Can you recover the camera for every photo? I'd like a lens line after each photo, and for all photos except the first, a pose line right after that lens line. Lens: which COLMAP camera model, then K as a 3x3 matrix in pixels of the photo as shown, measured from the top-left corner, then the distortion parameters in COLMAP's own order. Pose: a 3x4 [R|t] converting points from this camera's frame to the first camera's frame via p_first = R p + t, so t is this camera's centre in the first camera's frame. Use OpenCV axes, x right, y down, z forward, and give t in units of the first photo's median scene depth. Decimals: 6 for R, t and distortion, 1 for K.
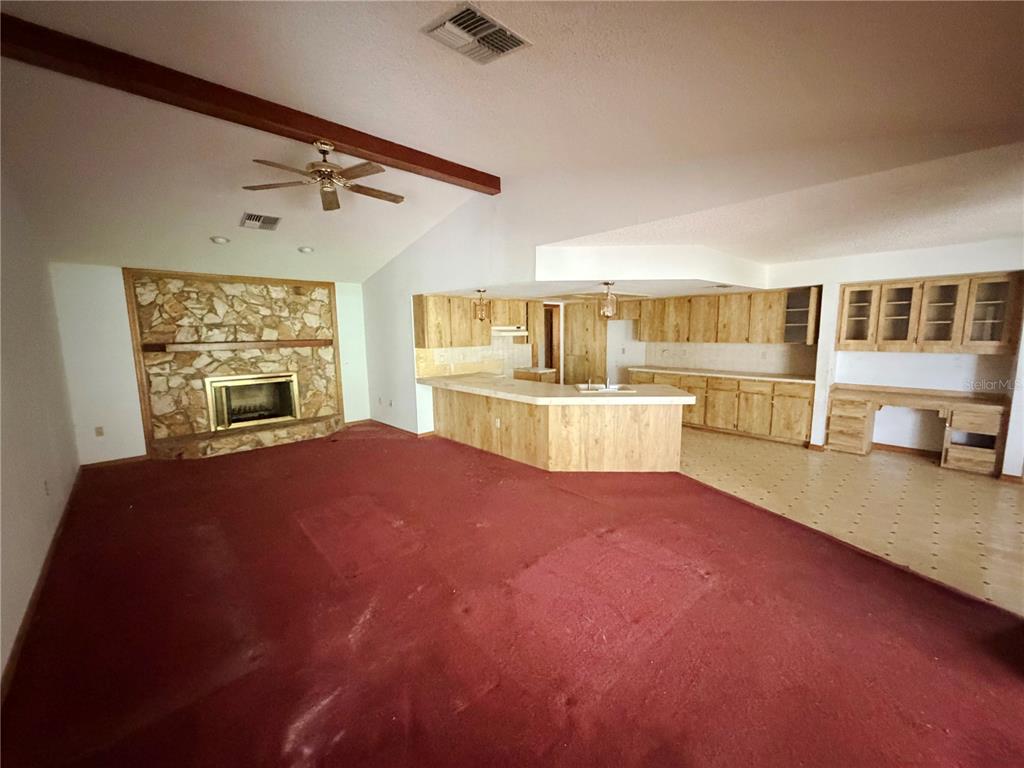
lens RADIAL K [[416.0, 0, 508.2], [0, 416.0, 383.8], [0, 0, 1]] dist [0.004252, 0.000237]
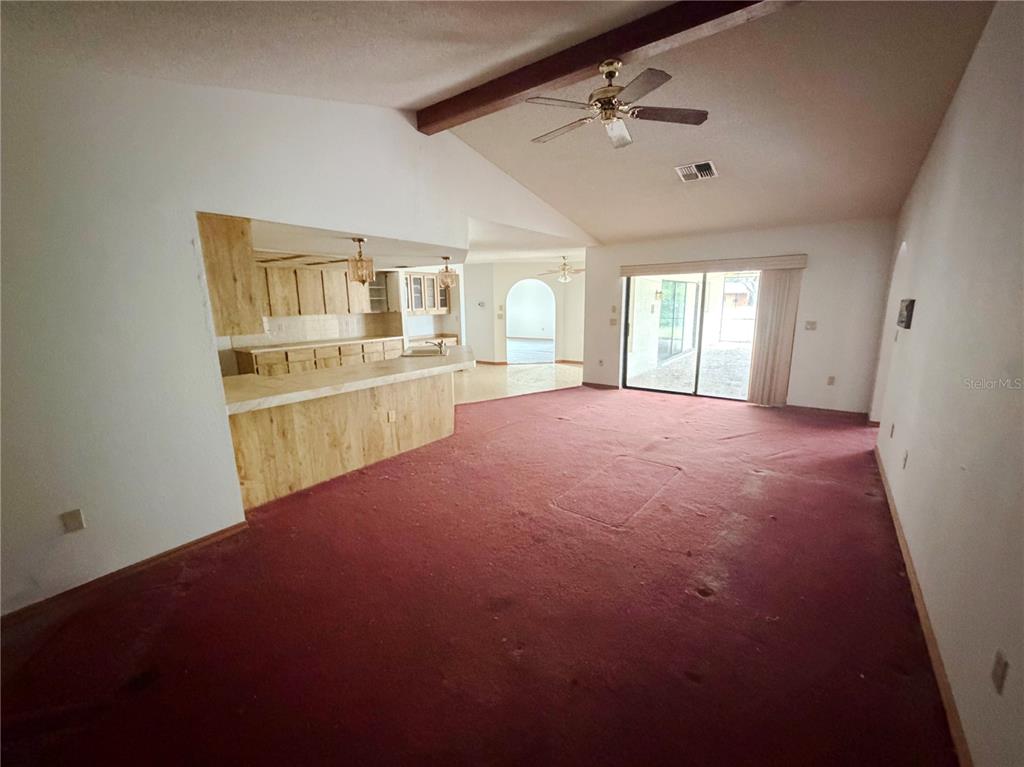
lens RADIAL K [[416.0, 0, 513.3], [0, 416.0, 384.1], [0, 0, 1]] dist [0.004252, 0.000237]
pose [[-0.181272, -0.178394, 0.967117, -0.787532], [0.143361, 0.968111, 0.205448, -0.089804], [-0.972927, 0.175889, -0.149917, 0.853195]]
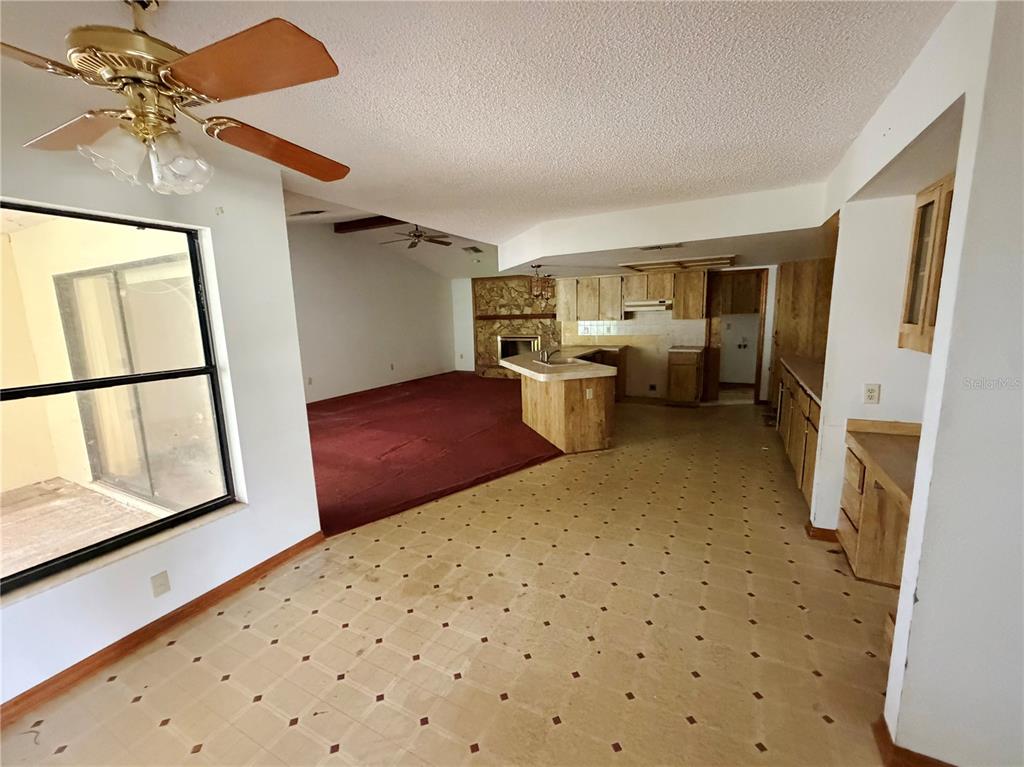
lens RADIAL K [[416.0, 0, 507.8], [0, 416.0, 383.7], [0, 0, 1]] dist [0.004252, 0.000237]
pose [[0.350800, 0.160552, -0.922585, 0.972937], [-0.095290, 0.986200, 0.135390, -0.054829], [0.931590, 0.040419, 0.361257, 0.402086]]
